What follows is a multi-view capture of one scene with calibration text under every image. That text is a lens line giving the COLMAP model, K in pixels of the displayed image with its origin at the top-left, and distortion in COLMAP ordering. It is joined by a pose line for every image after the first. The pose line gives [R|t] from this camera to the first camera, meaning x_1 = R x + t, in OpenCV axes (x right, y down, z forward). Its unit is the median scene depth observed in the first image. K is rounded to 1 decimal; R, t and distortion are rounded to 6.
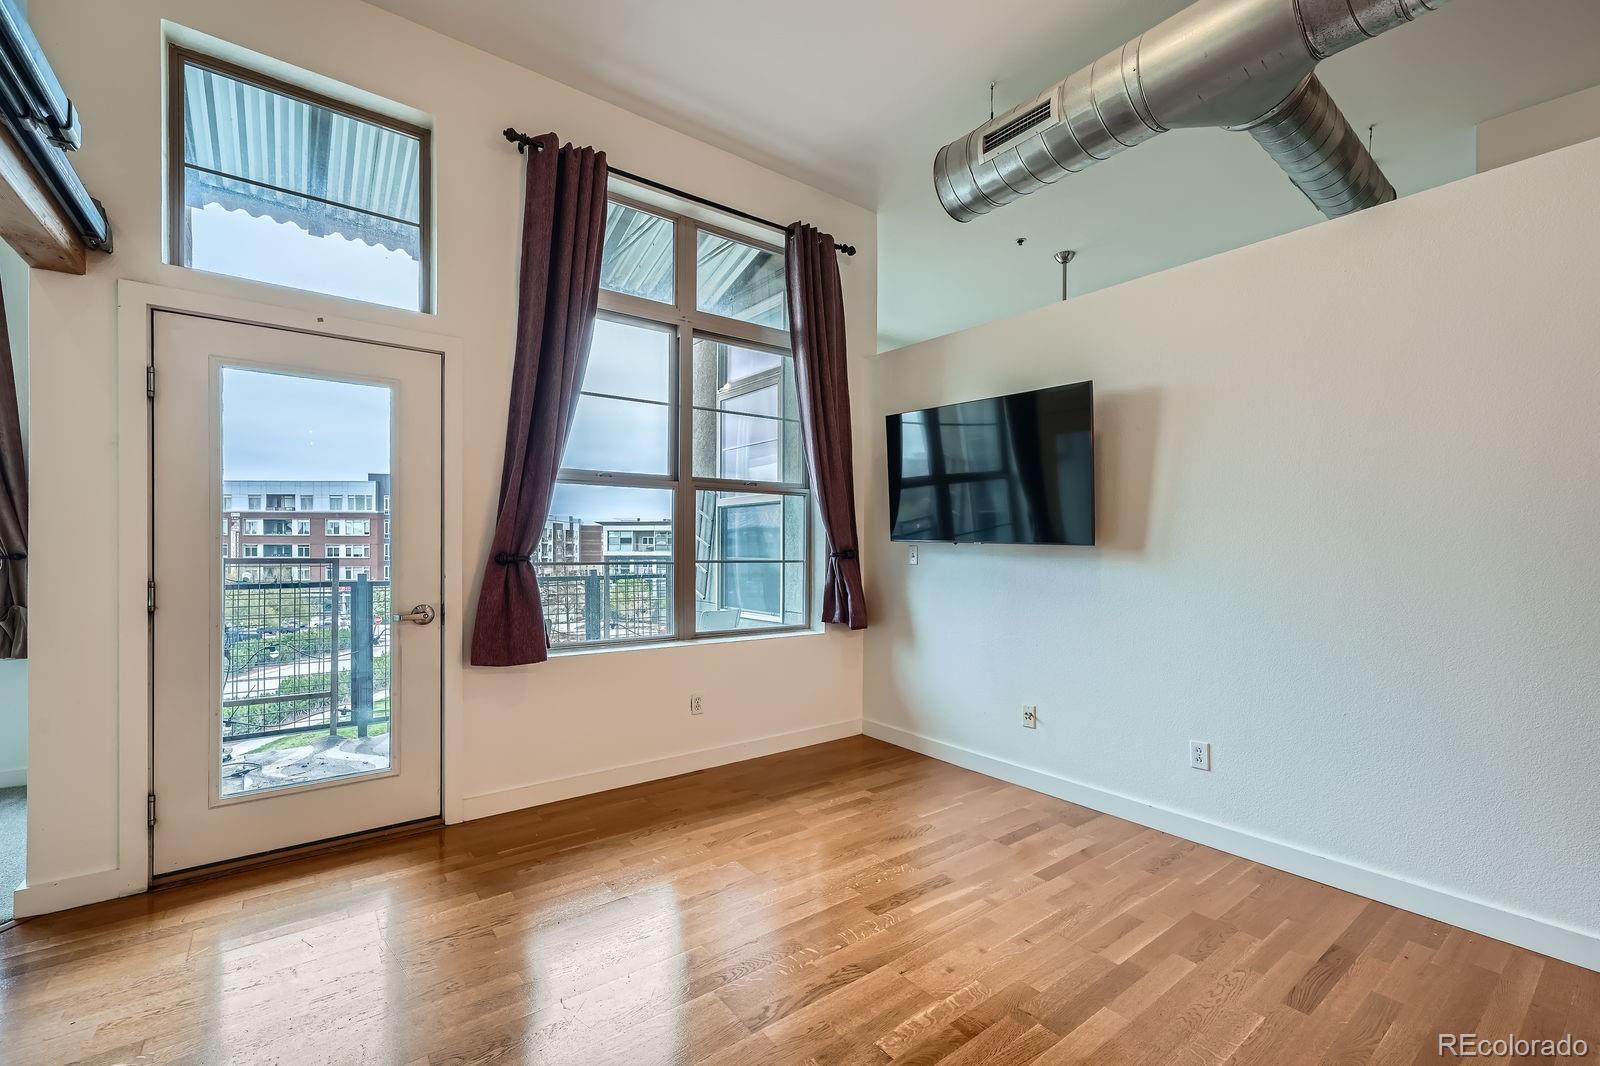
lens RADIAL K [[681.7, 0, 801.0], [0, 681.7, 548.7], [0, 0, 1]] dist [-0.004395, 0.000256]
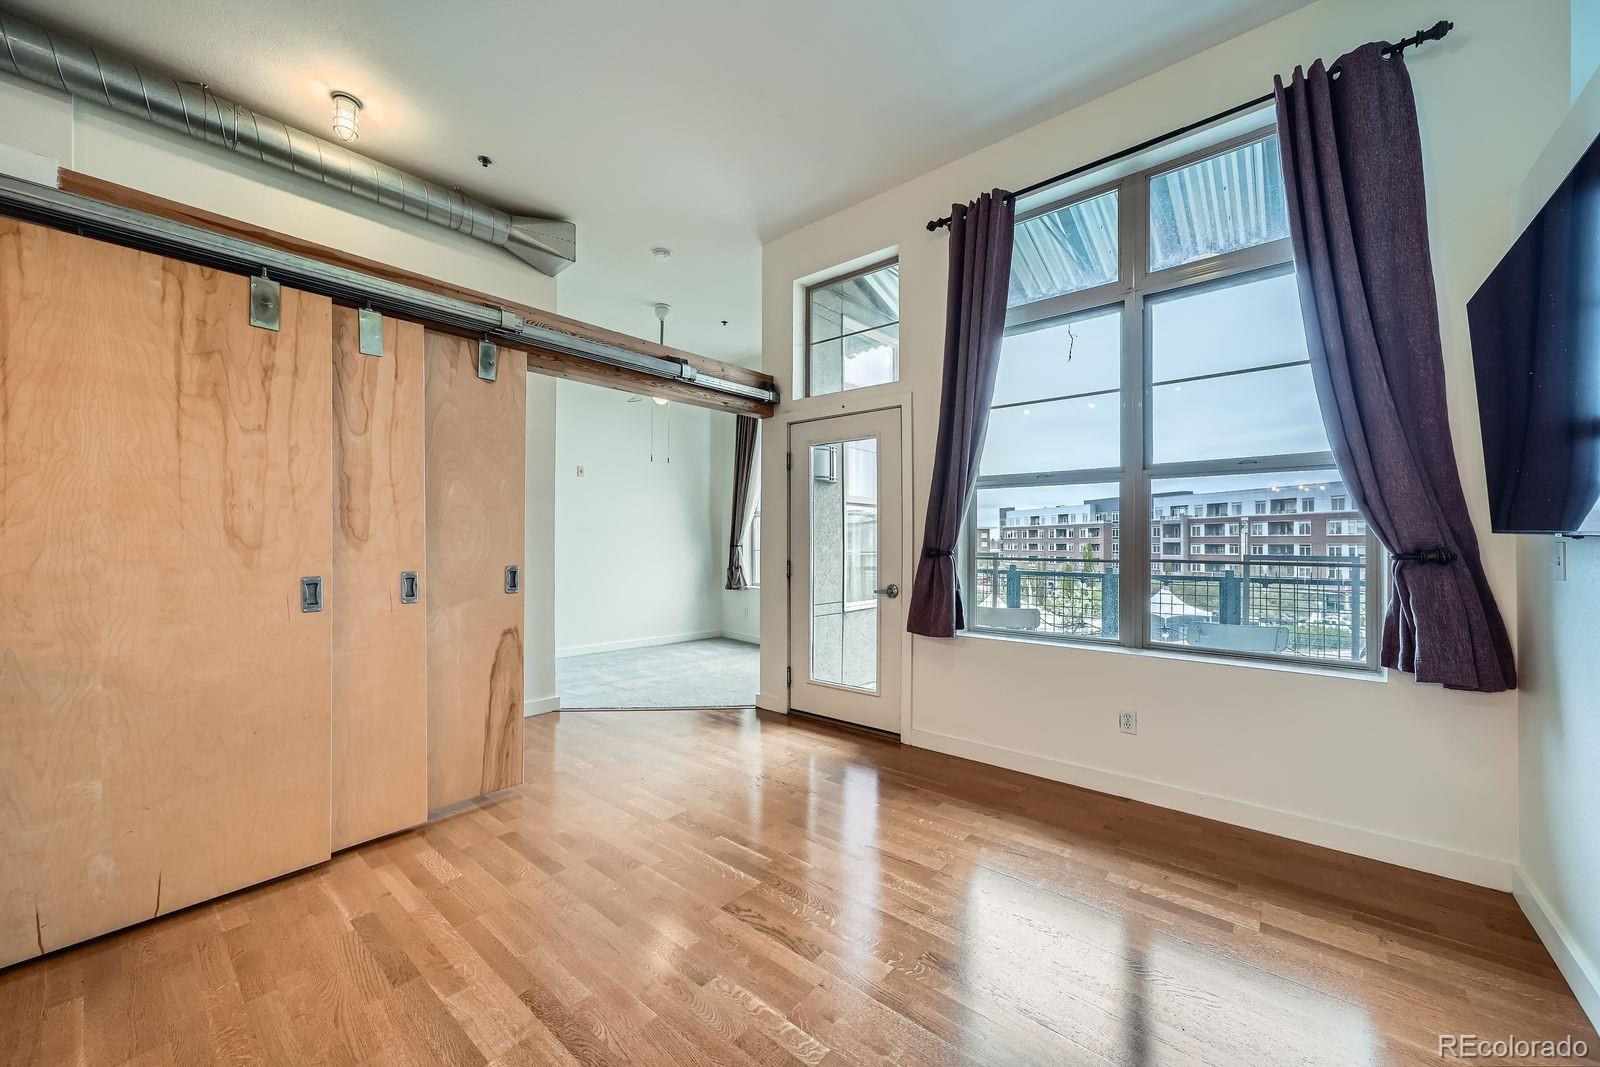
lens RADIAL K [[607.8, 0, 804.2], [0, 607.8, 539.5], [0, 0, 1]] dist [0.003382, 0.001673]
pose [[0.217516, -0.009180, -0.976014, 0.503114], [-0.004633, 0.999935, -0.010437, 0.001539], [0.976046, 0.006793, 0.217459, 0.400405]]
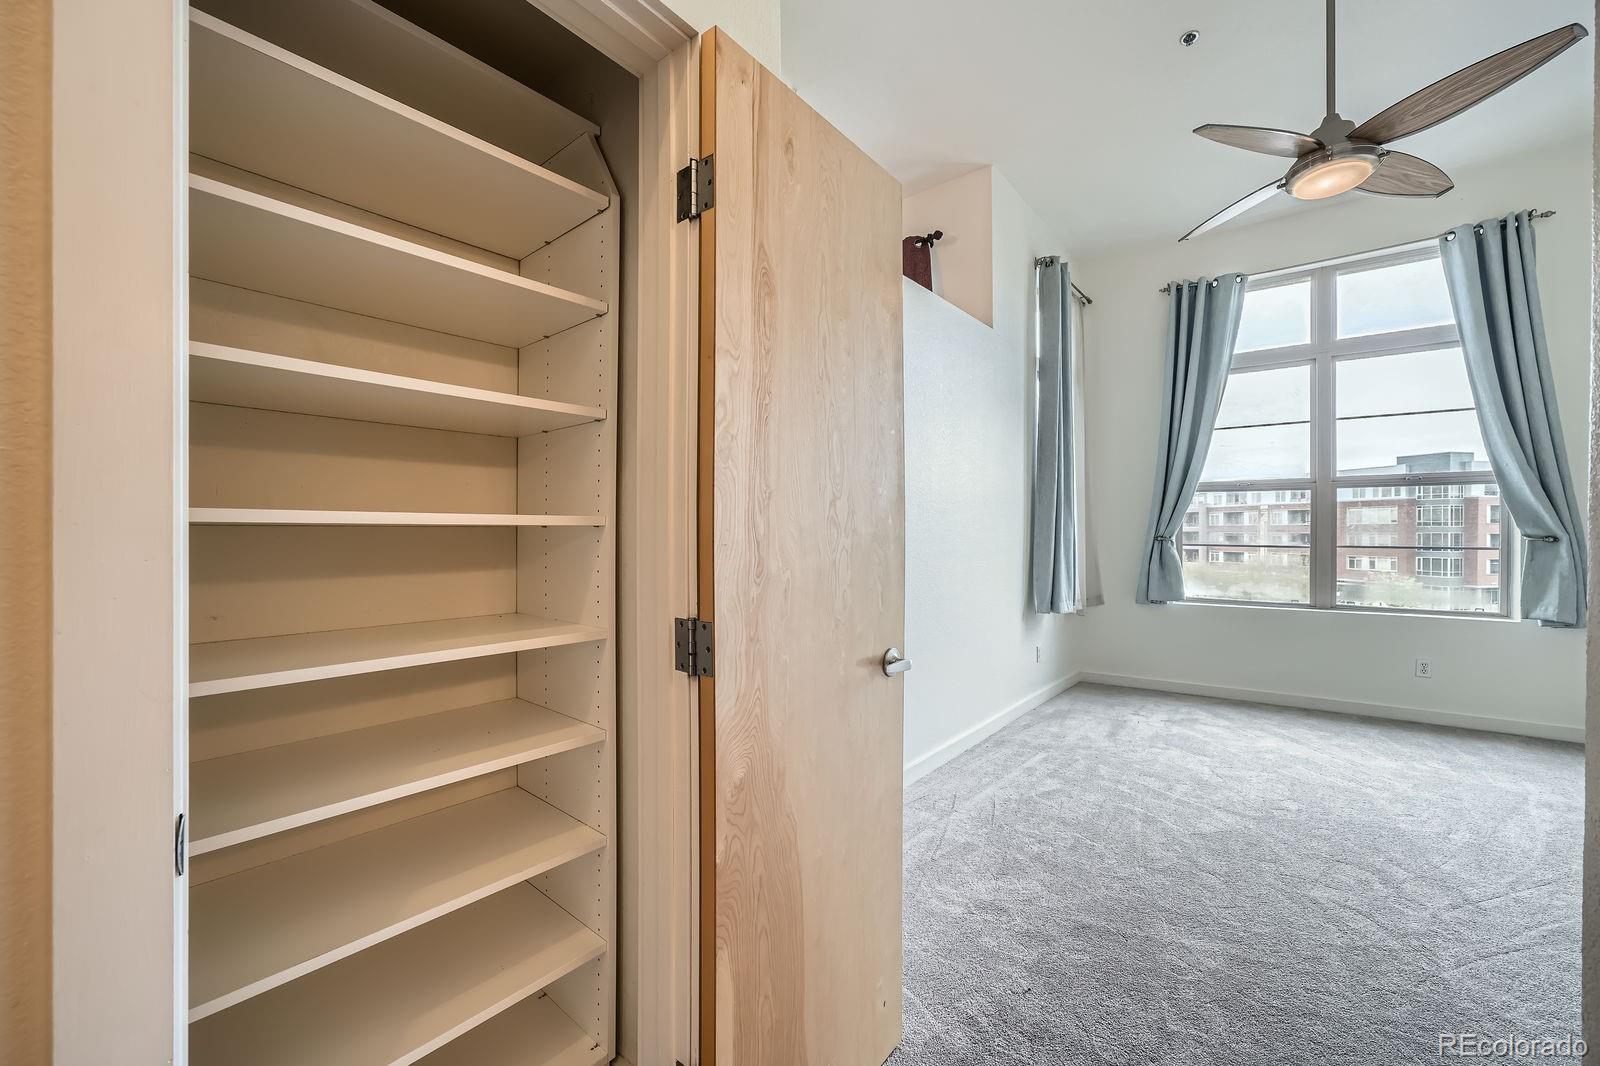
lens RADIAL K [[675.7, 0, 813.4], [0, 675.7, 534.7], [0, 0, 1]] dist [-0.007931, 0.010311]
pose [[0.263674, -0.000442, -0.964612, 0.754429], [-0.003856, 0.999991, -0.001512, 0.004365], [0.964604, 0.004119, 0.263670, -0.211178]]
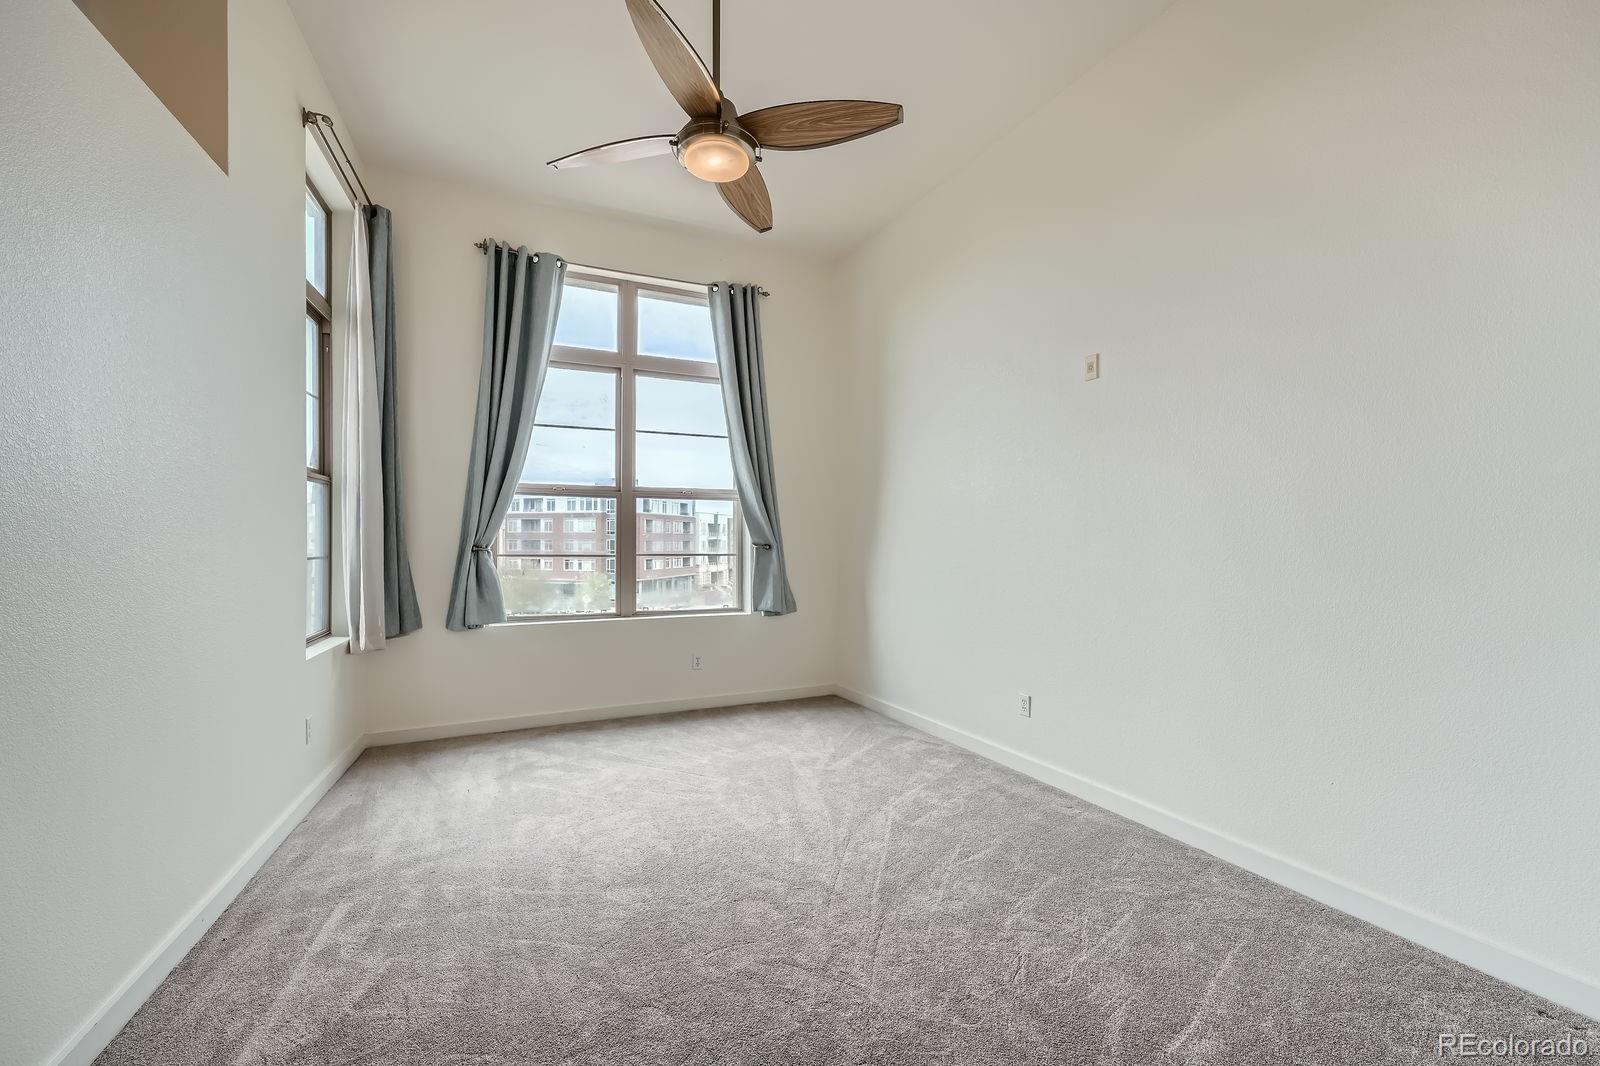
lens RADIAL K [[675.7, 0, 814.7], [0, 675.7, 538.3], [0, 0, 1]] dist [-0.007931, 0.010311]
pose [[0.963502, -0.001966, -0.267693, 0.492589], [-0.000387, 0.999962, -0.008736, 0.000846], [0.267700, 0.008521, 0.963465, -0.109397]]
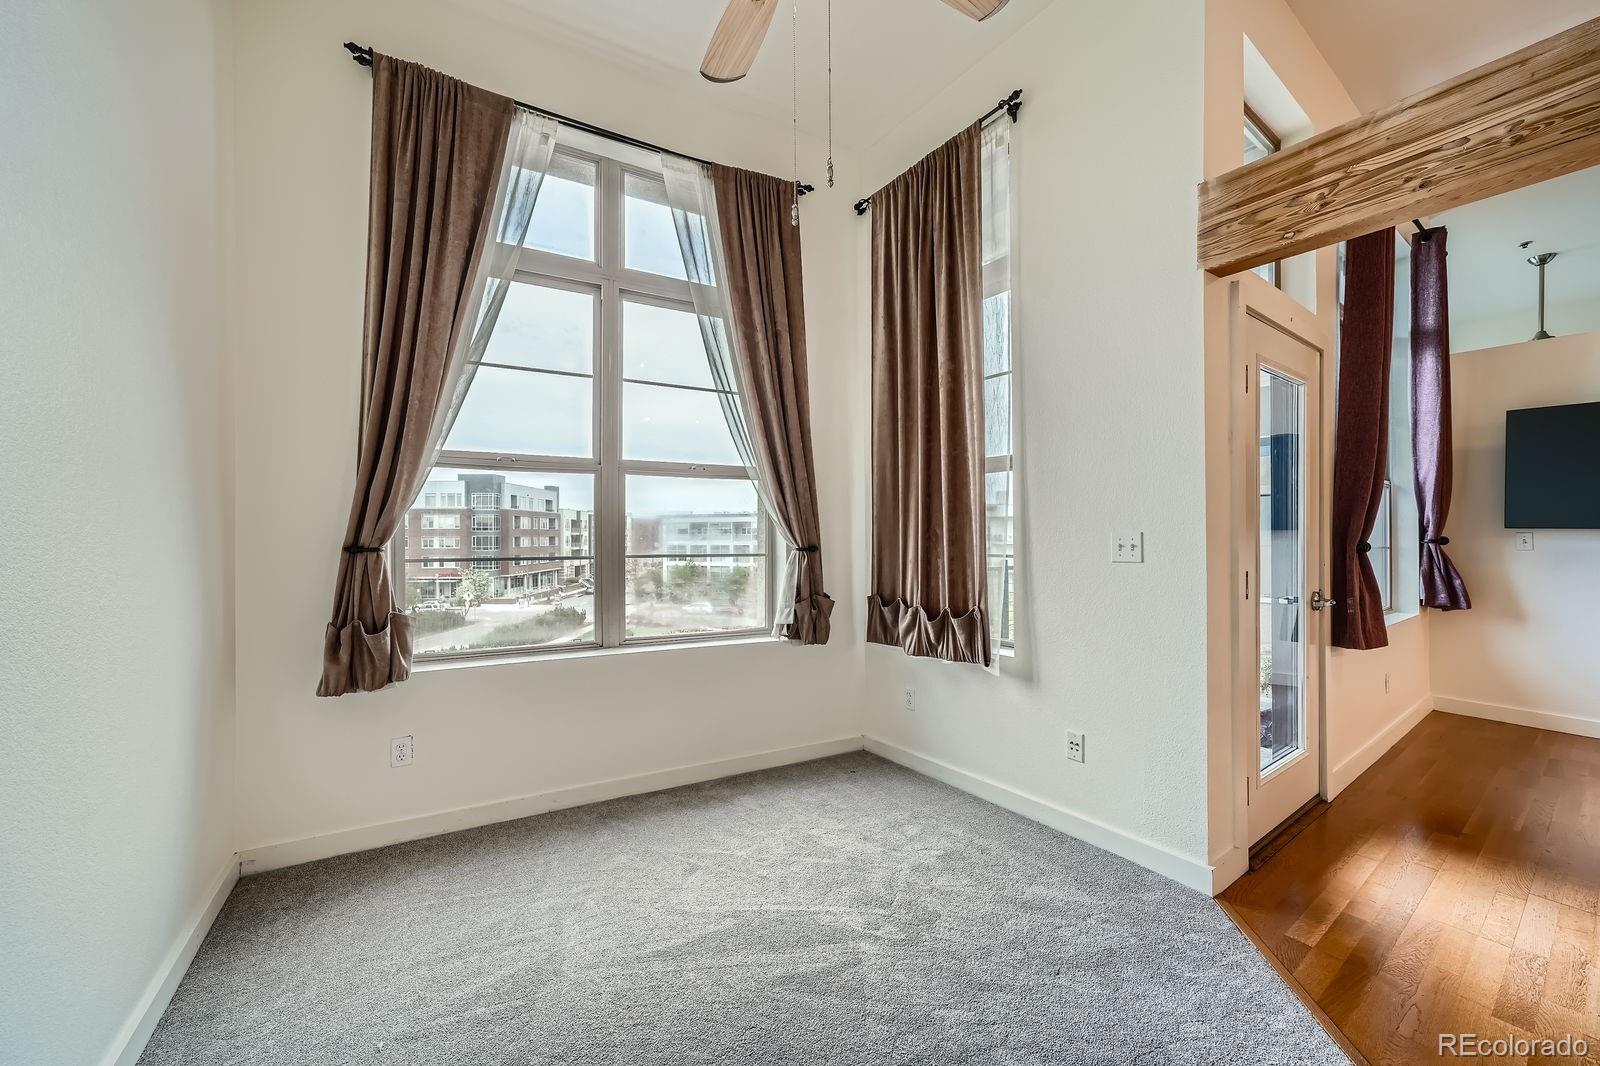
lens RADIAL K [[663.4, 0, 802.5], [0, 663.4, 534.6], [0, 0, 1]] dist [0.000968, 0.000124]
pose [[0.994911, -0.008028, -0.100433, 0.154541], [0.007410, 0.999951, -0.006526, -0.001732], [0.100480, 0.005749, 0.994922, 0.179072]]
